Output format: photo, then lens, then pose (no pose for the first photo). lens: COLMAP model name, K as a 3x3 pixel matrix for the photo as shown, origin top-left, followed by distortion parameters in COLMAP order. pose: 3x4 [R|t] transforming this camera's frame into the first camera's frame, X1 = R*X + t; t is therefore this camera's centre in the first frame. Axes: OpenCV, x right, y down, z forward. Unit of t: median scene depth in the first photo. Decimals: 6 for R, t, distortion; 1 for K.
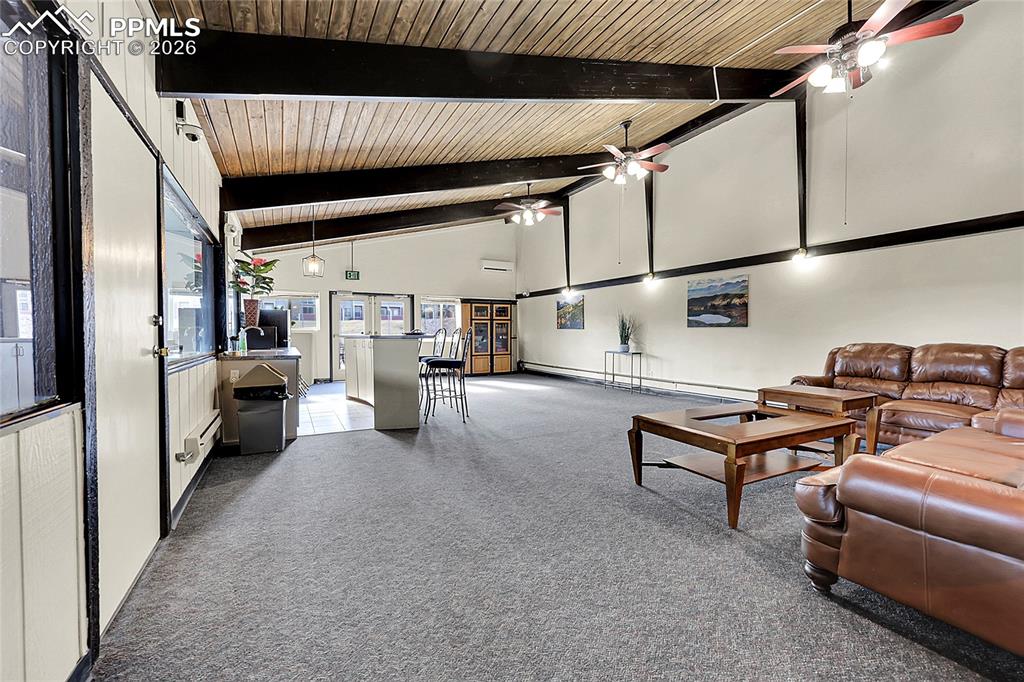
lens RADIAL K [[421.2, 0, 509.8], [0, 421.2, 339.8], [0, 0, 1]] dist [0.001961, 0.000296]
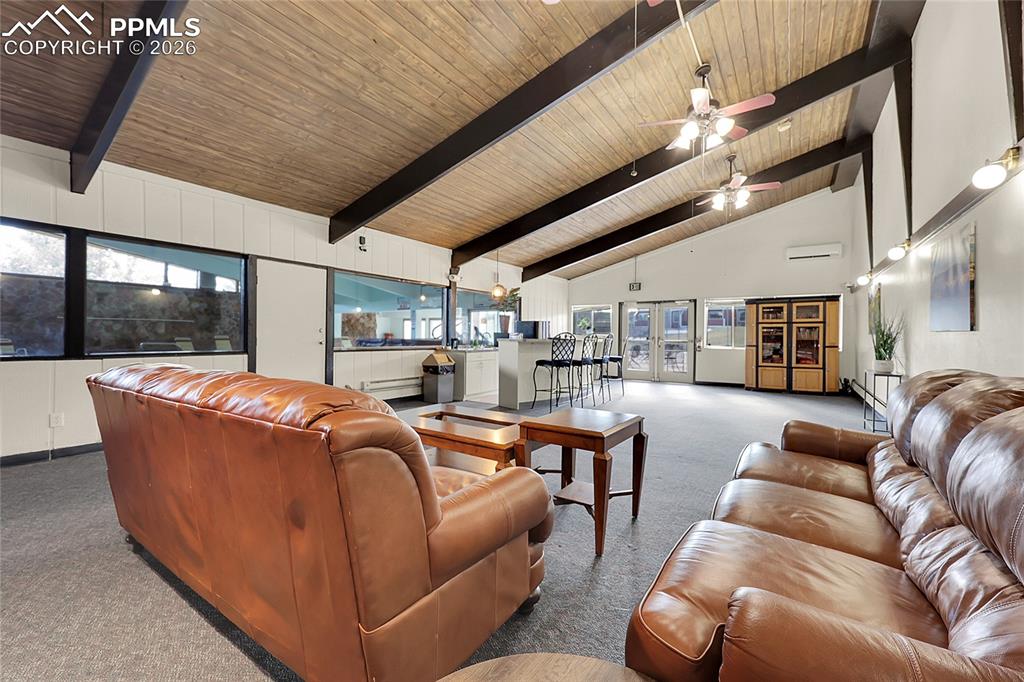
lens RADIAL K [[421.2, 0, 510.6], [0, 421.2, 340.3], [0, 0, 1]] dist [0.001961, 0.000296]
pose [[0.461228, 0.011571, -0.887206, 0.427826], [-0.020075, 0.999795, 0.002603, -0.006381], [0.887054, 0.016610, 0.461366, 0.174615]]
